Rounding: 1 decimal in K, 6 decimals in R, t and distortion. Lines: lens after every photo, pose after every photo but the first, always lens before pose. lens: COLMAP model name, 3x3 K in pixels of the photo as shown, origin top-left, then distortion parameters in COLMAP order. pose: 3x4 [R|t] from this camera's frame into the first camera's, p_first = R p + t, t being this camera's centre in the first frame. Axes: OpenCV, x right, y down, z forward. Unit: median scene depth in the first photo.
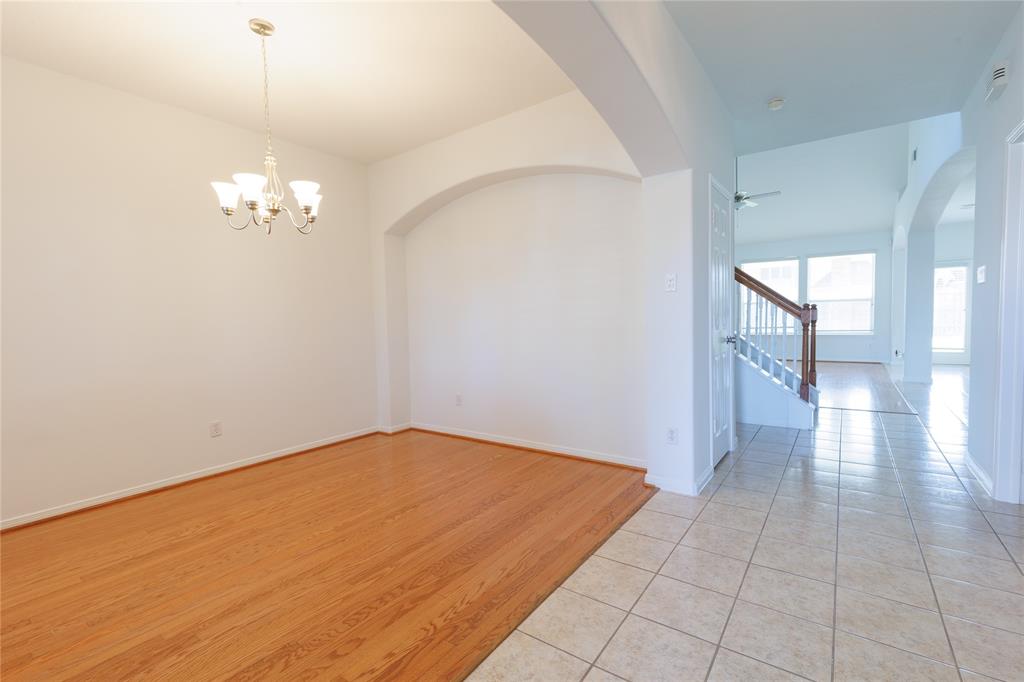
lens RADIAL K [[457.8, 0, 512.0], [0, 457.8, 341.0], [0, 0, 1]] dist [0.003593, 0.000012]
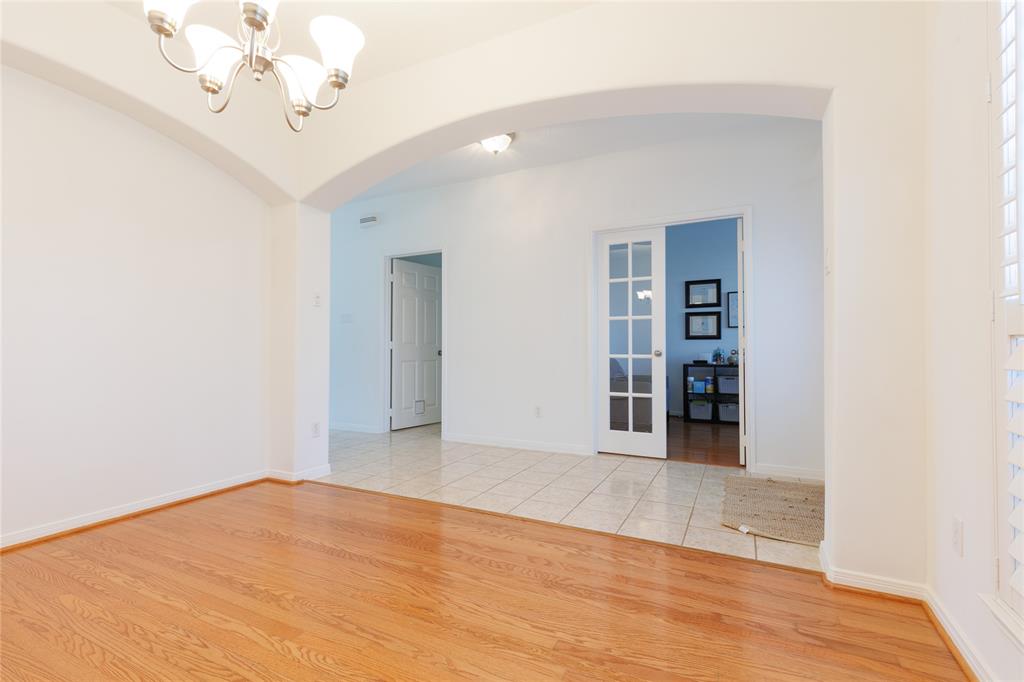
lens RADIAL K [[463.8, 0, 512.0], [0, 463.8, 341.0], [0, 0, 1]] dist [0.000366, -0.000249]
pose [[-0.161851, 0.046303, 0.985728, -1.043762], [0.059742, 0.997526, -0.037048, 0.064734], [-0.985005, 0.052893, -0.164217, 0.795790]]
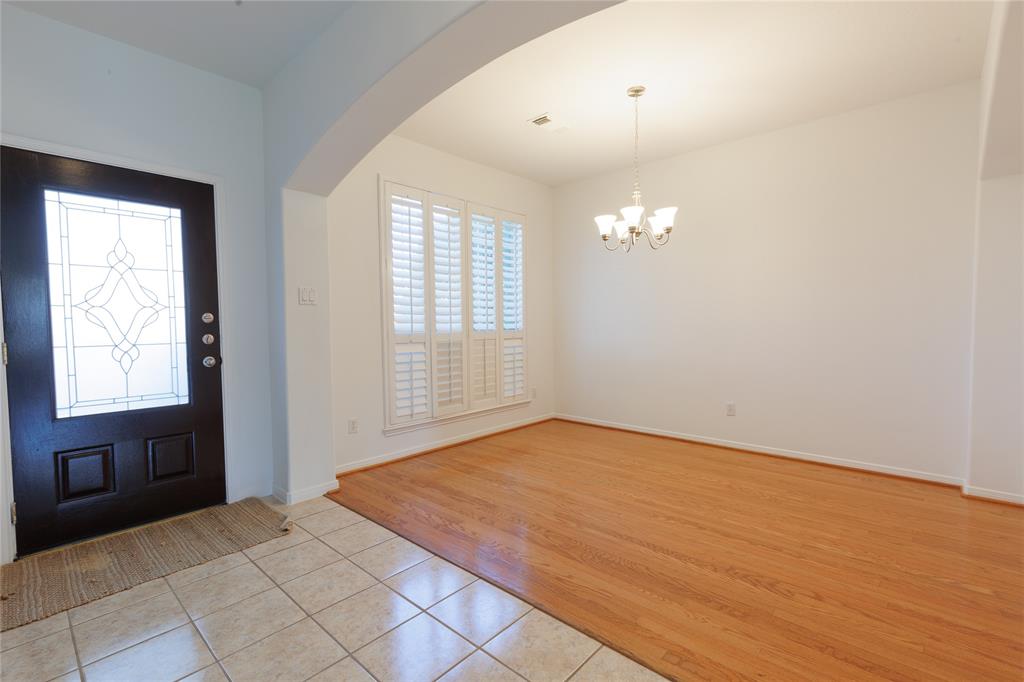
lens RADIAL K [[457.8, 0, 512.0], [0, 457.8, 341.0], [0, 0, 1]] dist [0.003593, 0.000012]
pose [[-0.105537, 0.073991, -0.991659, 0.773053], [-0.039205, 0.996143, 0.078497, -0.069539], [0.993642, 0.047162, -0.102229, 0.779462]]
